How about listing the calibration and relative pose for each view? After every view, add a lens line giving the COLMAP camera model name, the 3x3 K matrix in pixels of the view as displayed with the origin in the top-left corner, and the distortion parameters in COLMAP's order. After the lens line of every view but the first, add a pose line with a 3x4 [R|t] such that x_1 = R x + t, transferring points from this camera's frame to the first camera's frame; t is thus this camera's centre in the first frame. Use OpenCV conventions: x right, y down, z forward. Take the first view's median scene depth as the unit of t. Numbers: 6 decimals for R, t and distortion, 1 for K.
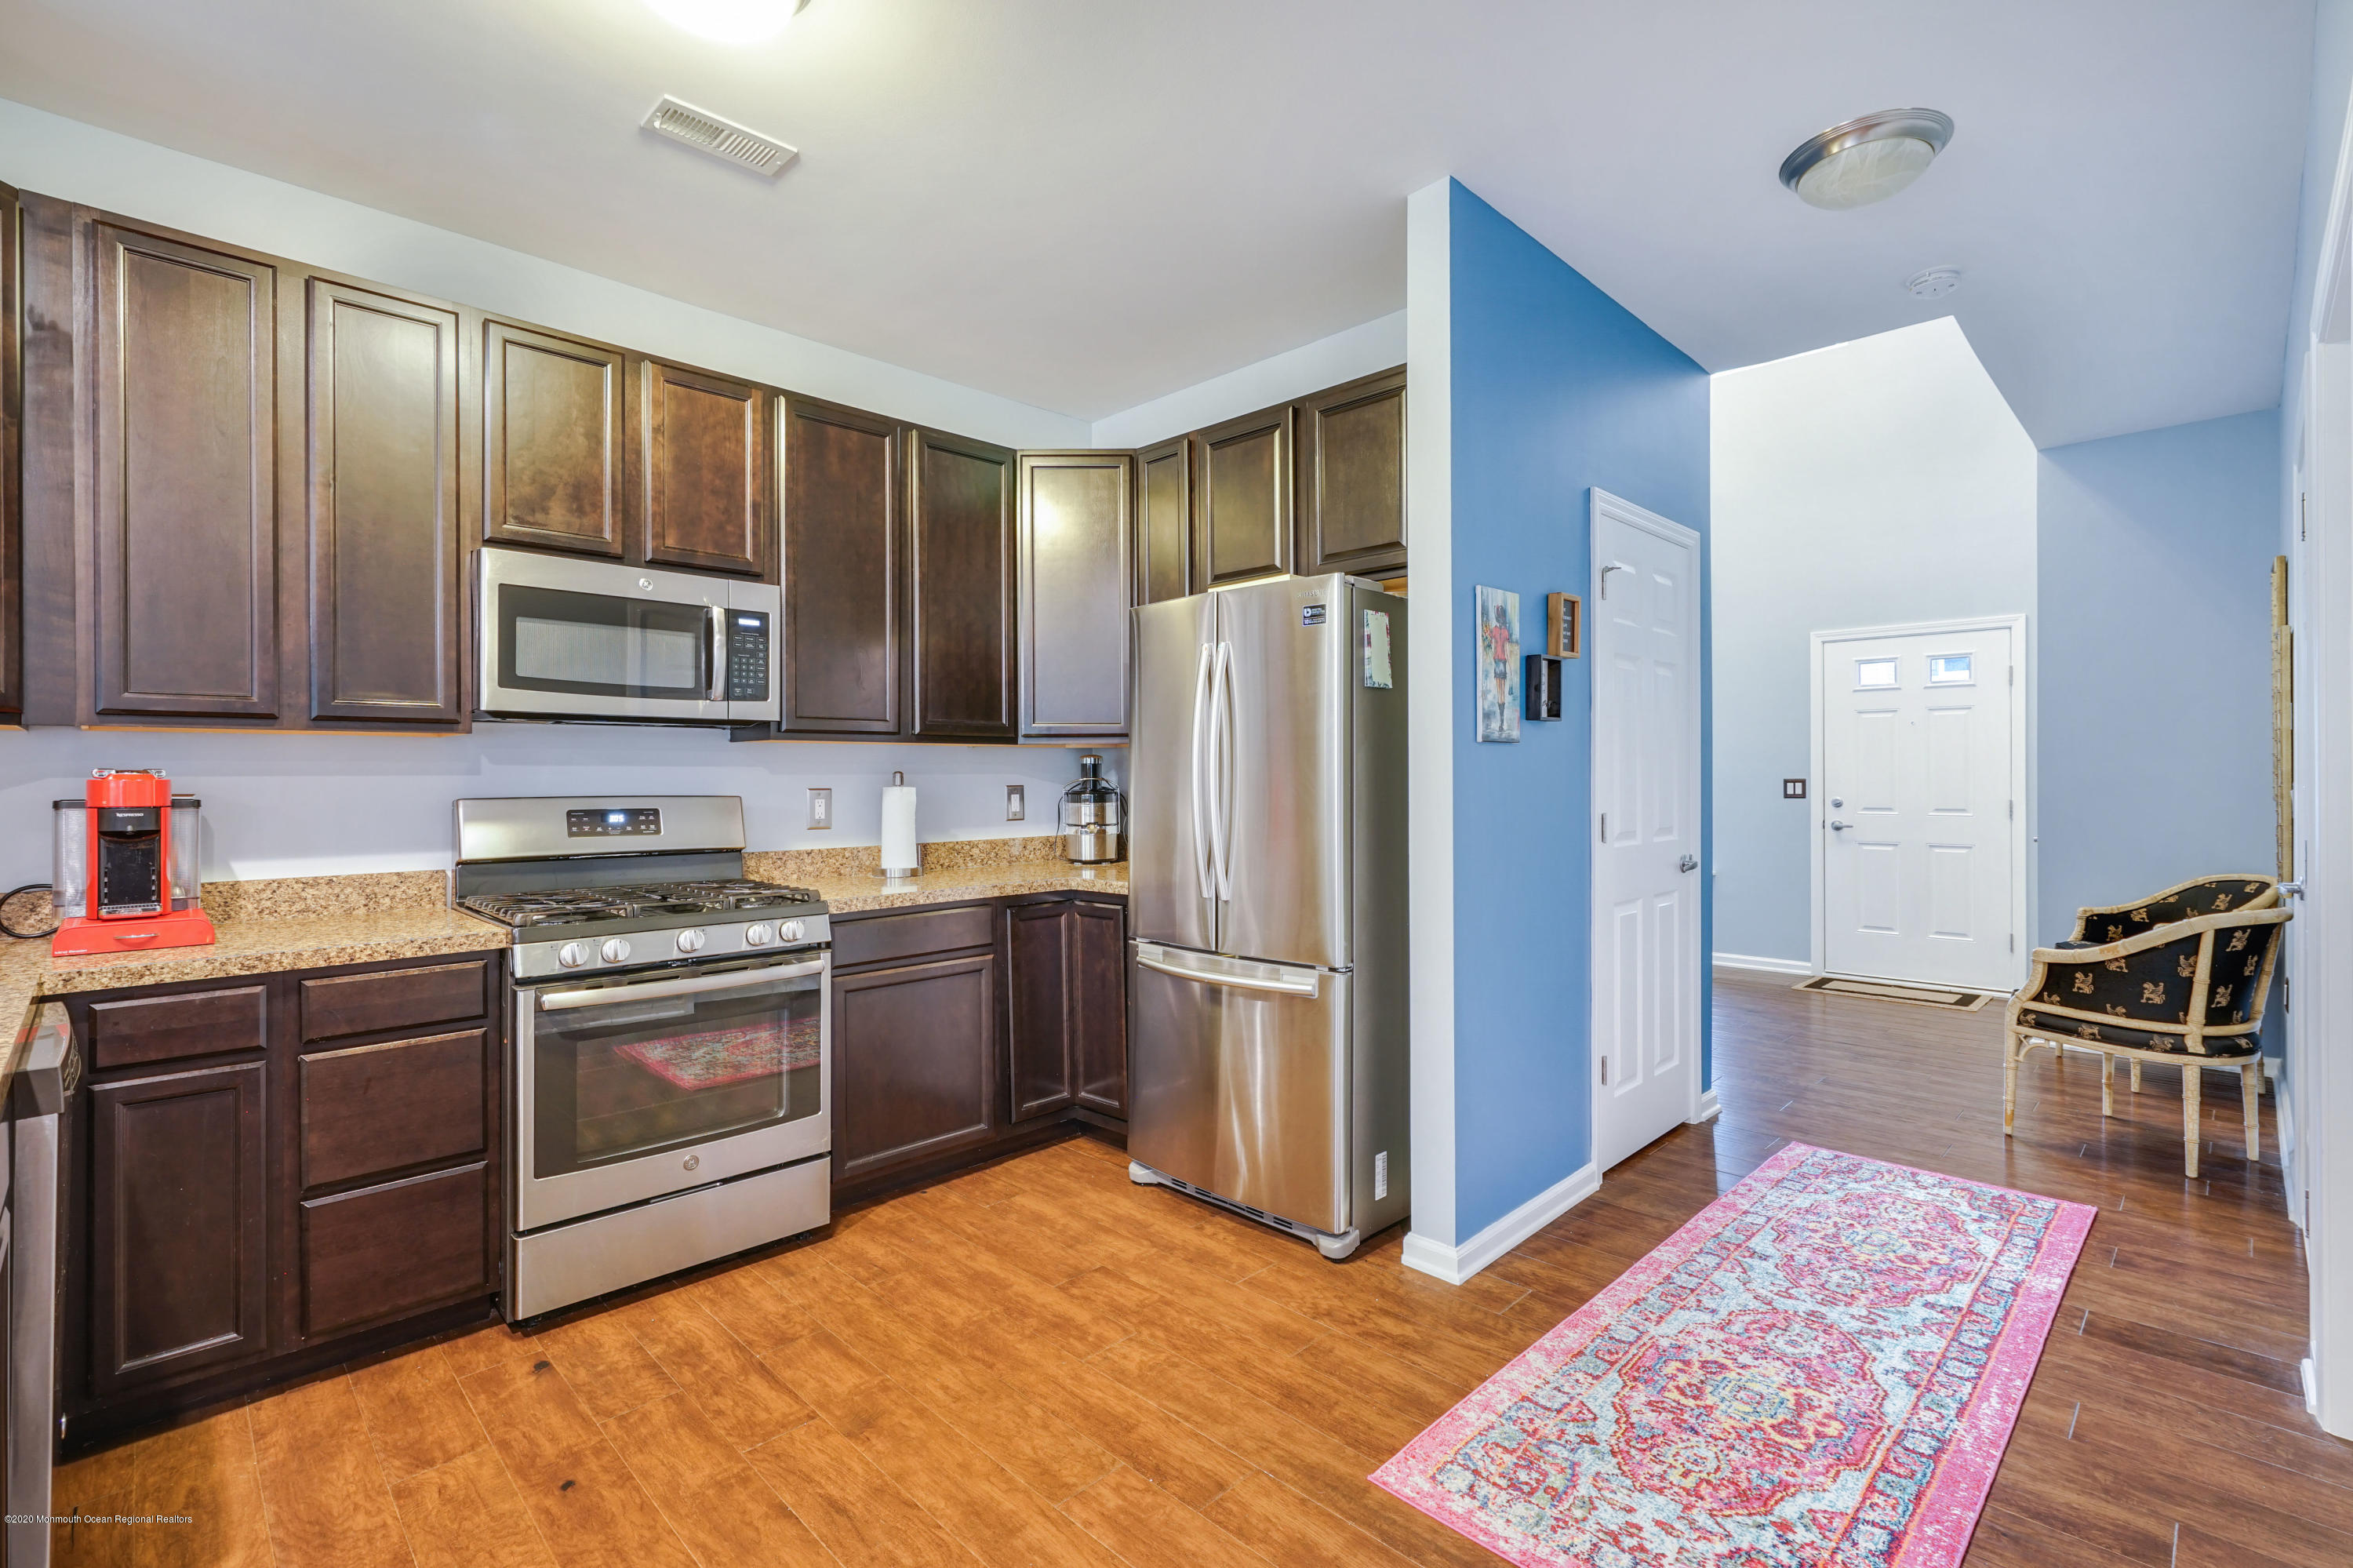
lens RADIAL K [[1061.6, 0, 1186.7], [0, 1061.6, 770.1], [0, 0, 1]] dist [-0.005658, 0.002264]
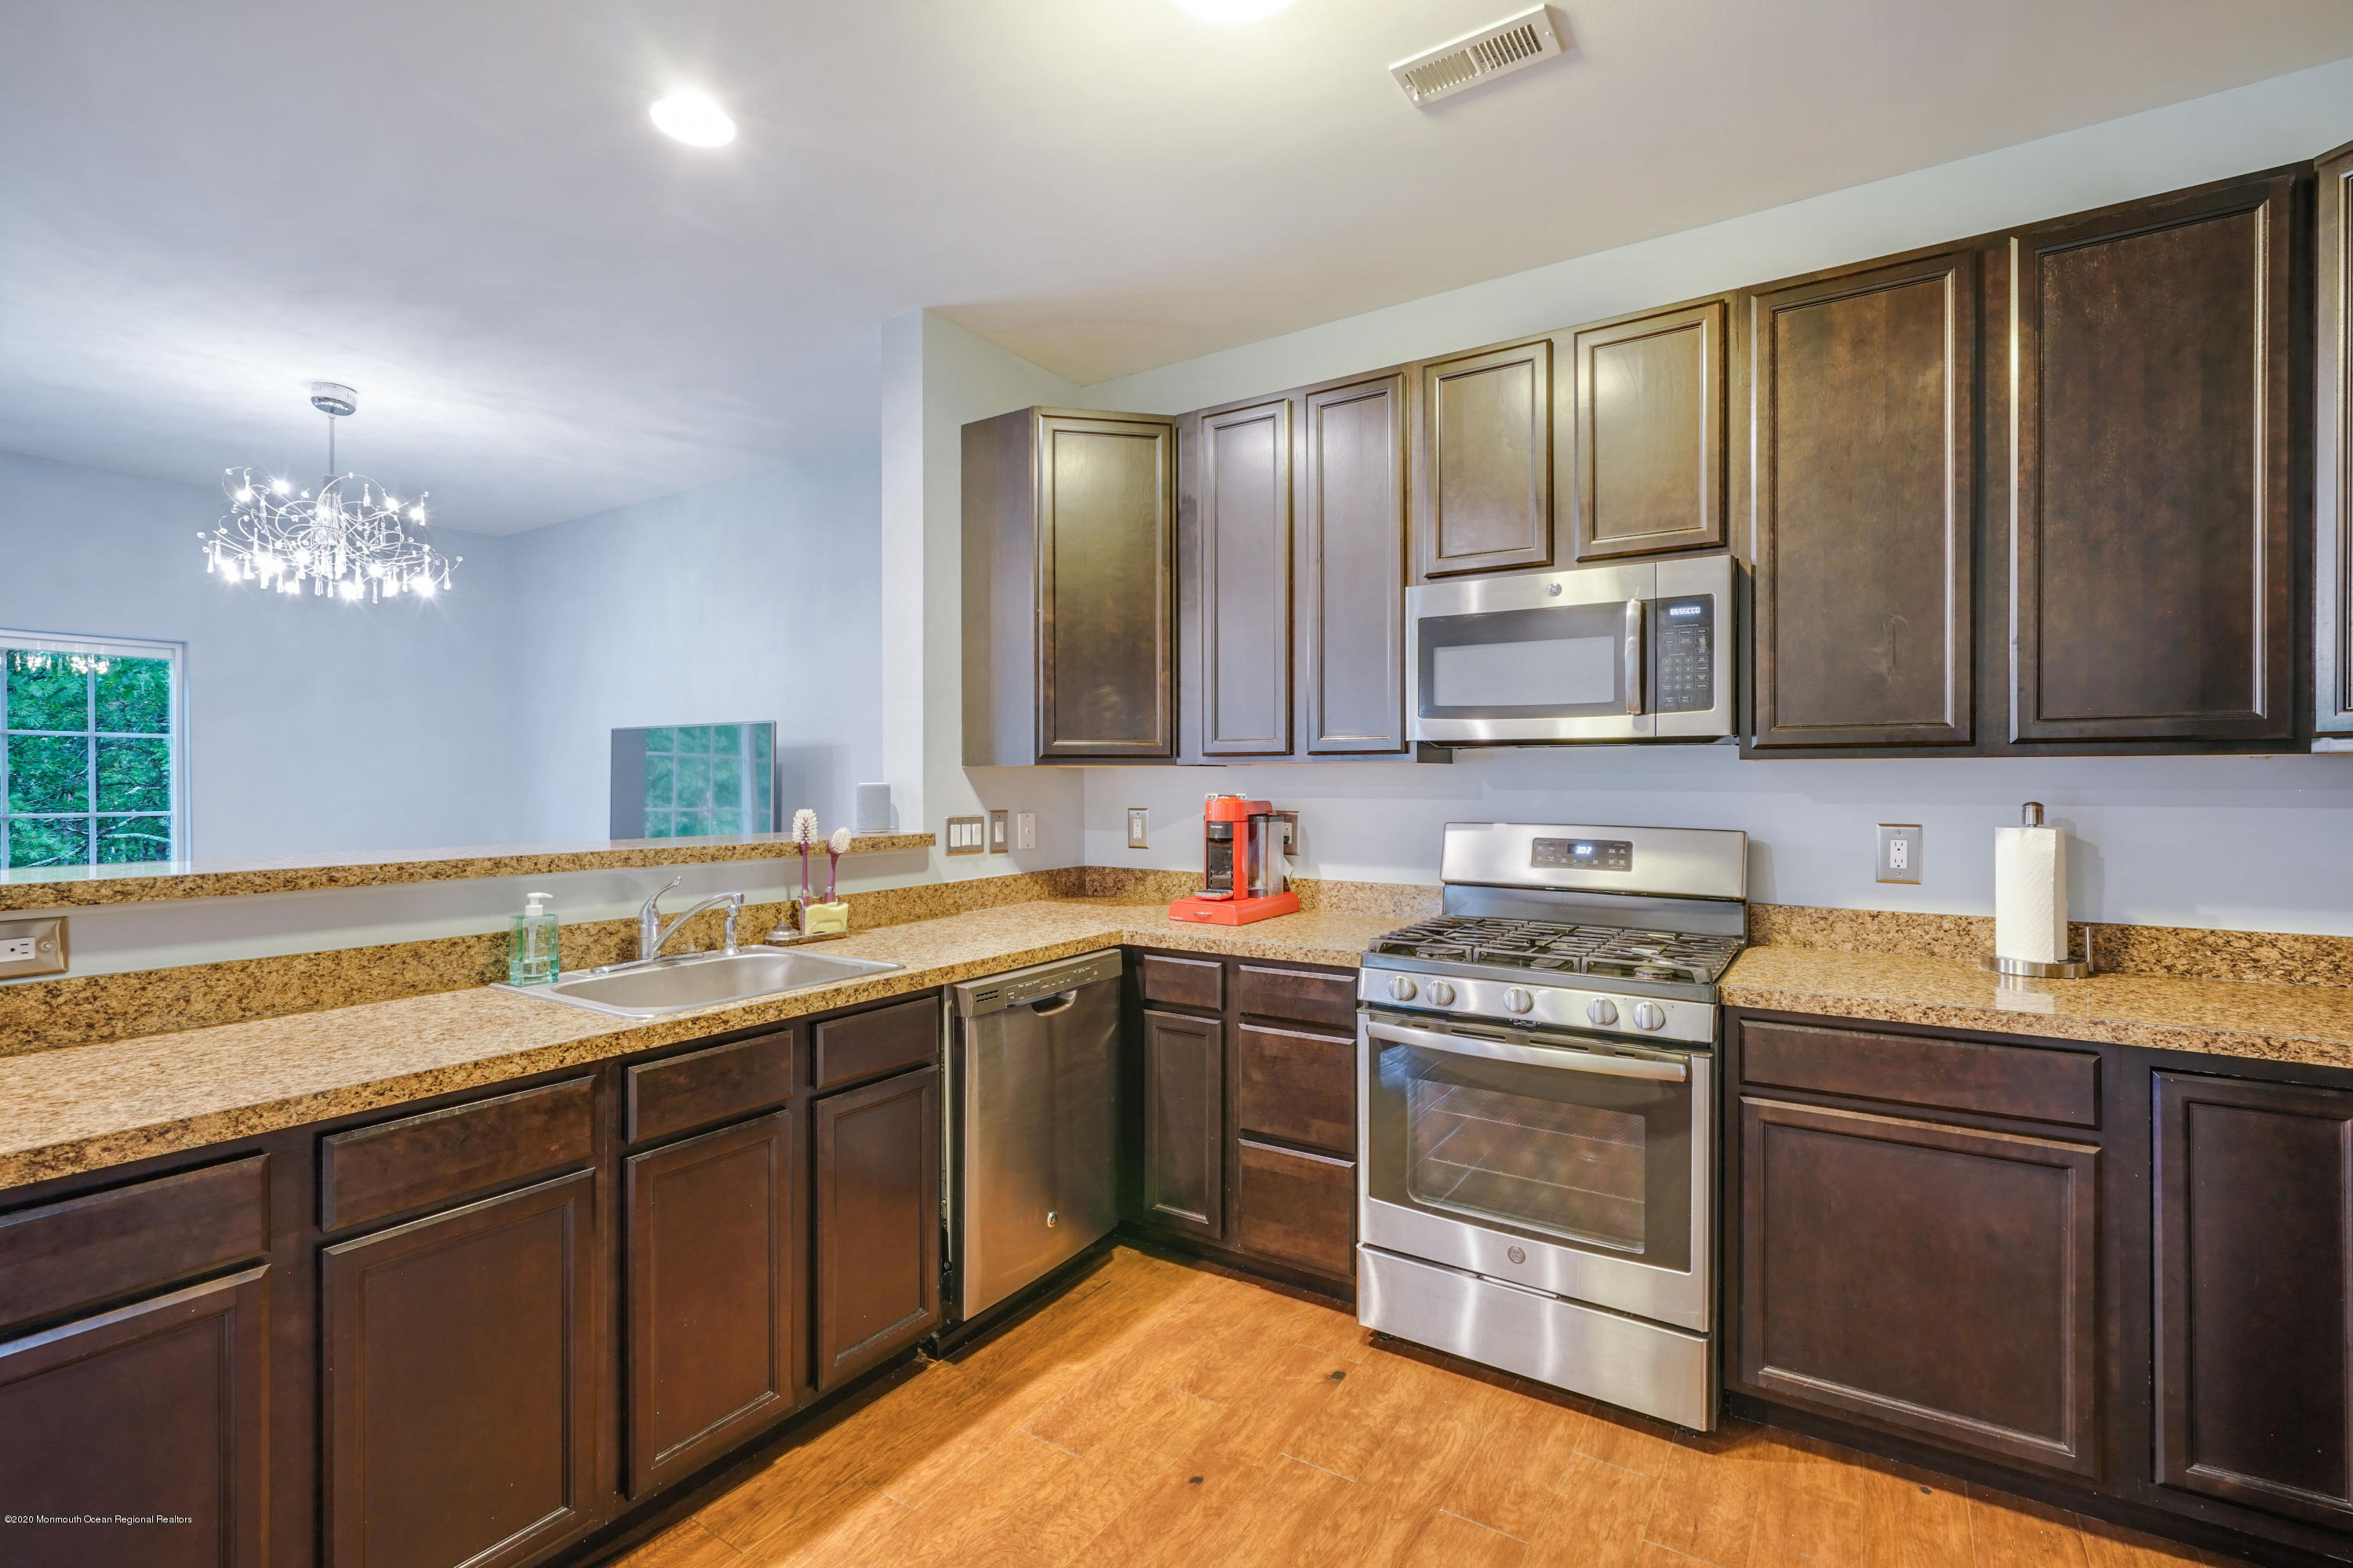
lens RADIAL K [[1061.6, 0, 1186.5], [0, 1061.6, 780.4], [0, 0, 1]] dist [-0.005658, 0.002264]
pose [[0.200815, 0.004621, -0.979618, 0.293920], [0.004845, 0.999972, 0.005710, -0.021528], [0.979617, -0.005893, 0.200787, 0.507525]]
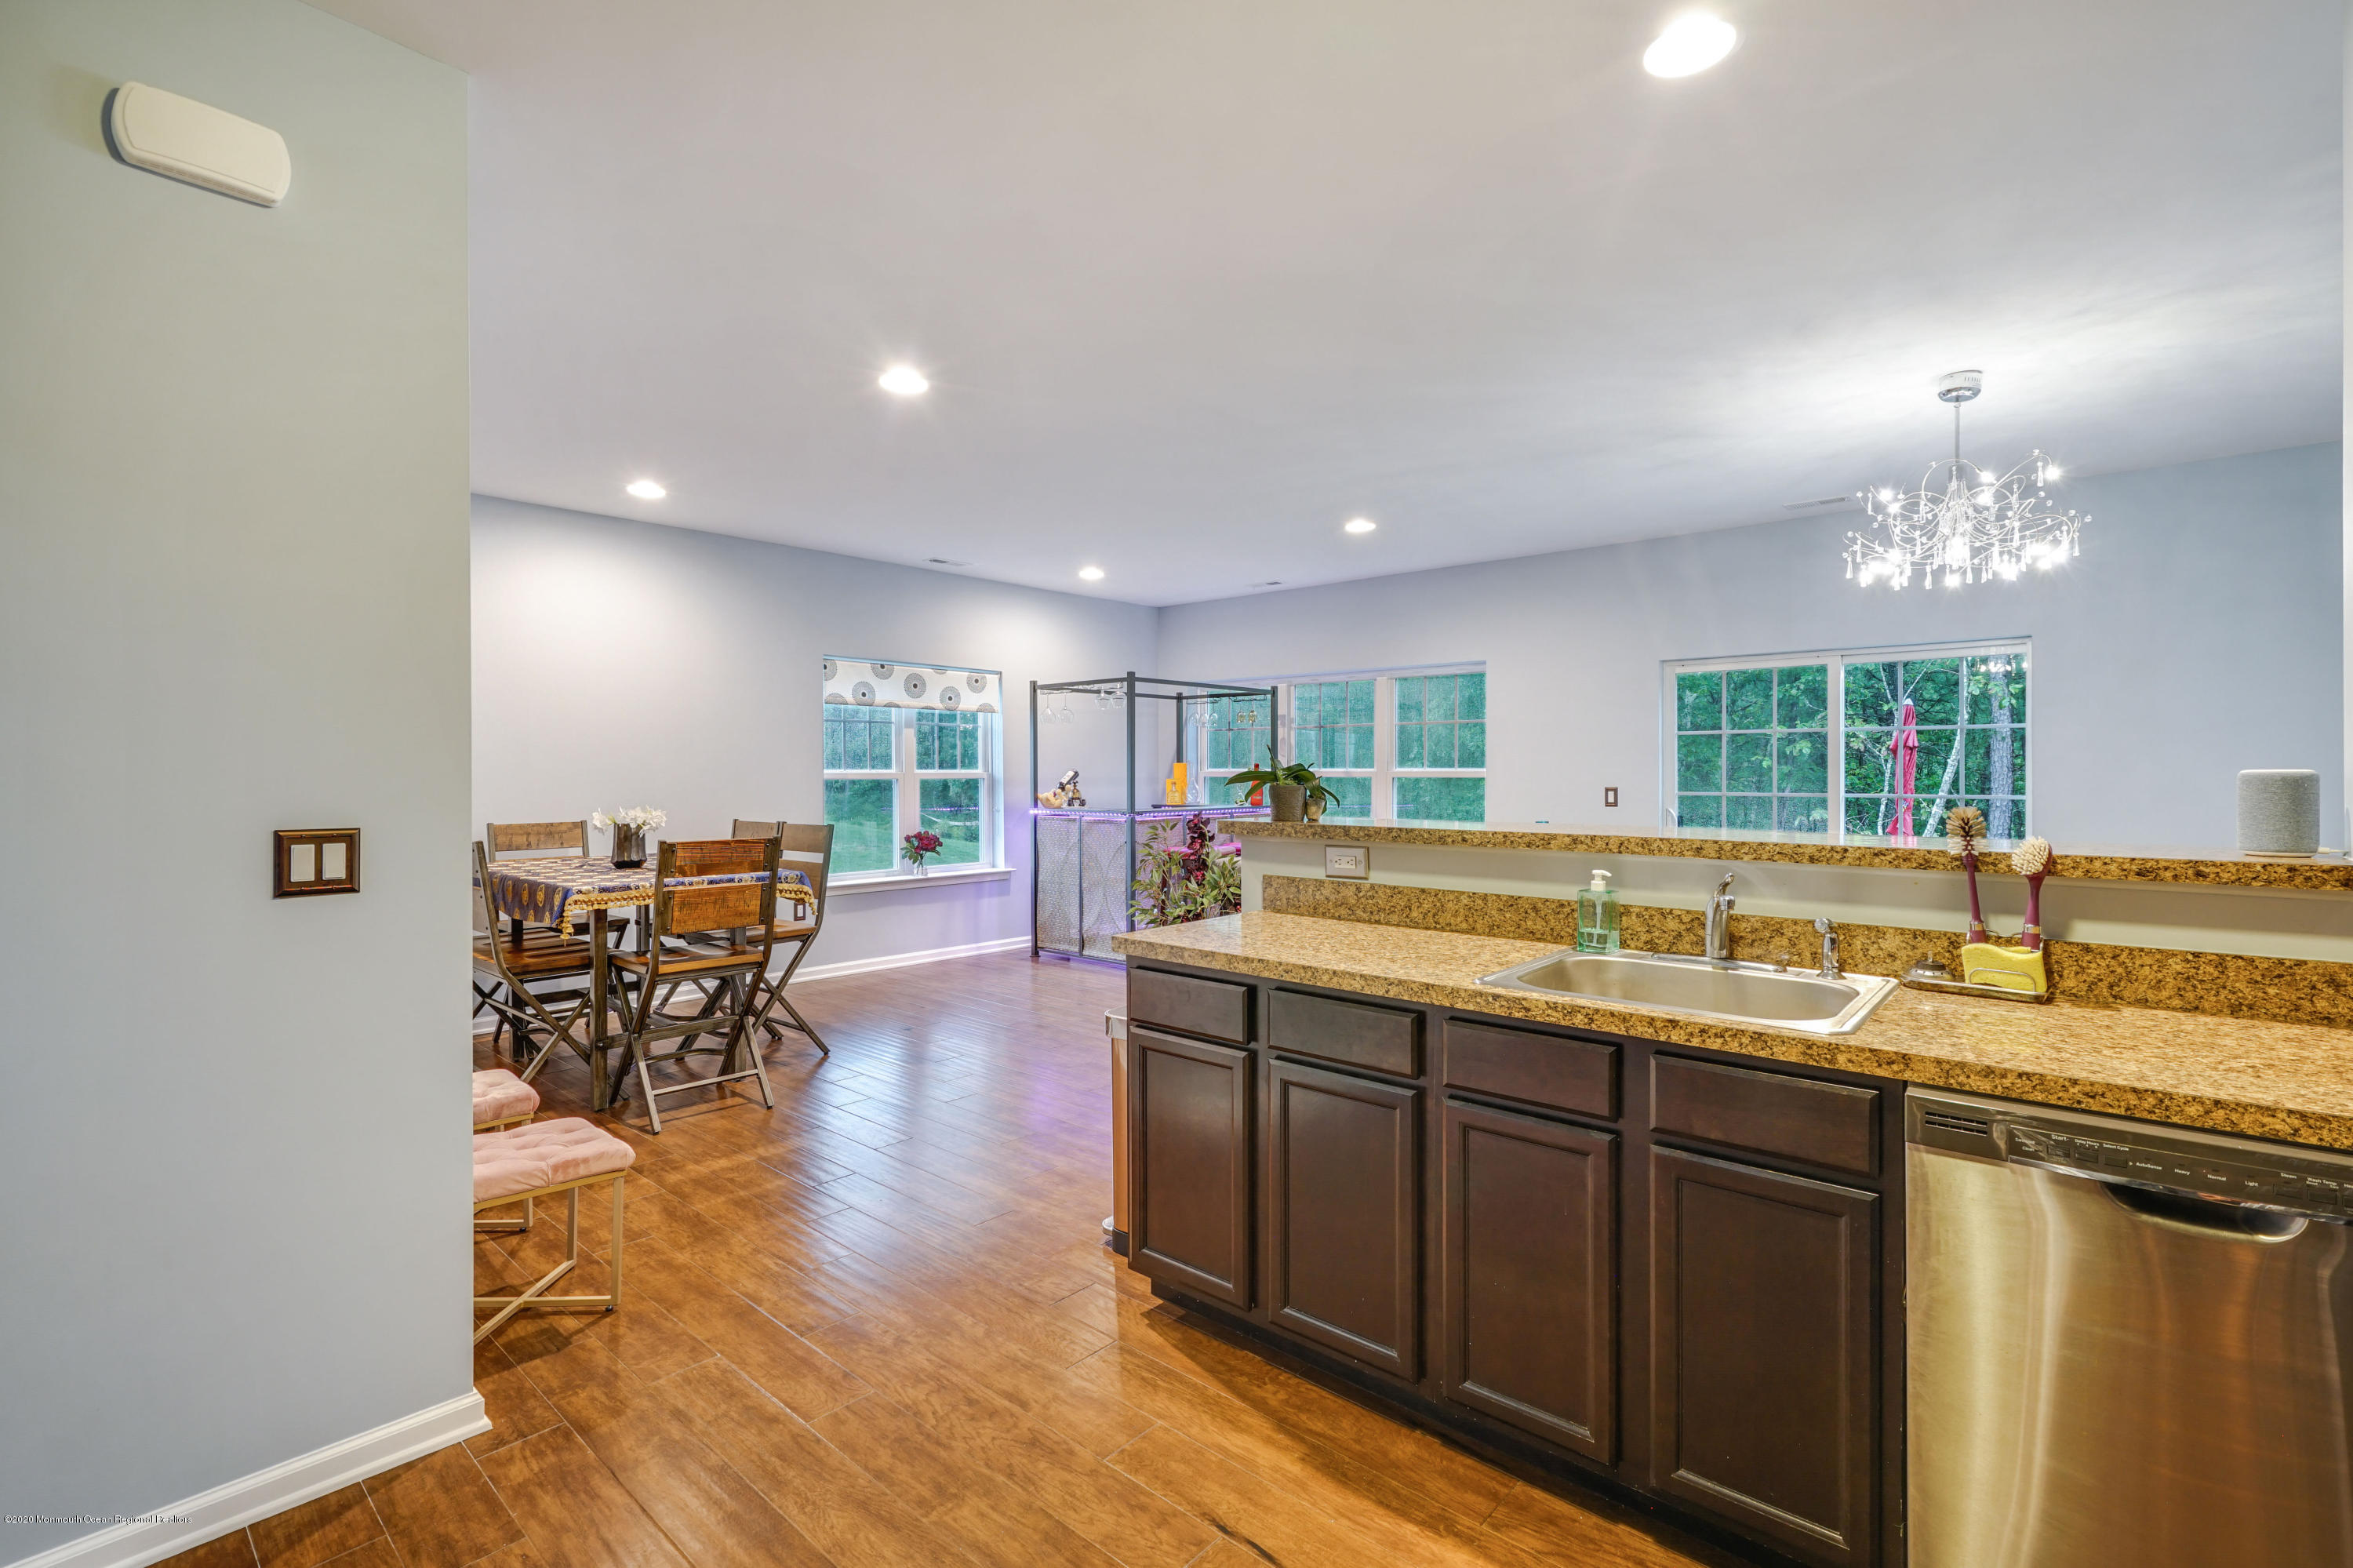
lens RADIAL K [[1061.6, 0, 1184.7], [0, 1061.6, 770.0], [0, 0, 1]] dist [-0.005658, 0.002264]
pose [[-0.998569, 0.008934, -0.052719, -0.161931], [0.009171, 0.999949, -0.004255, -0.016896], [0.052678, -0.004733, -0.998600, 1.004027]]
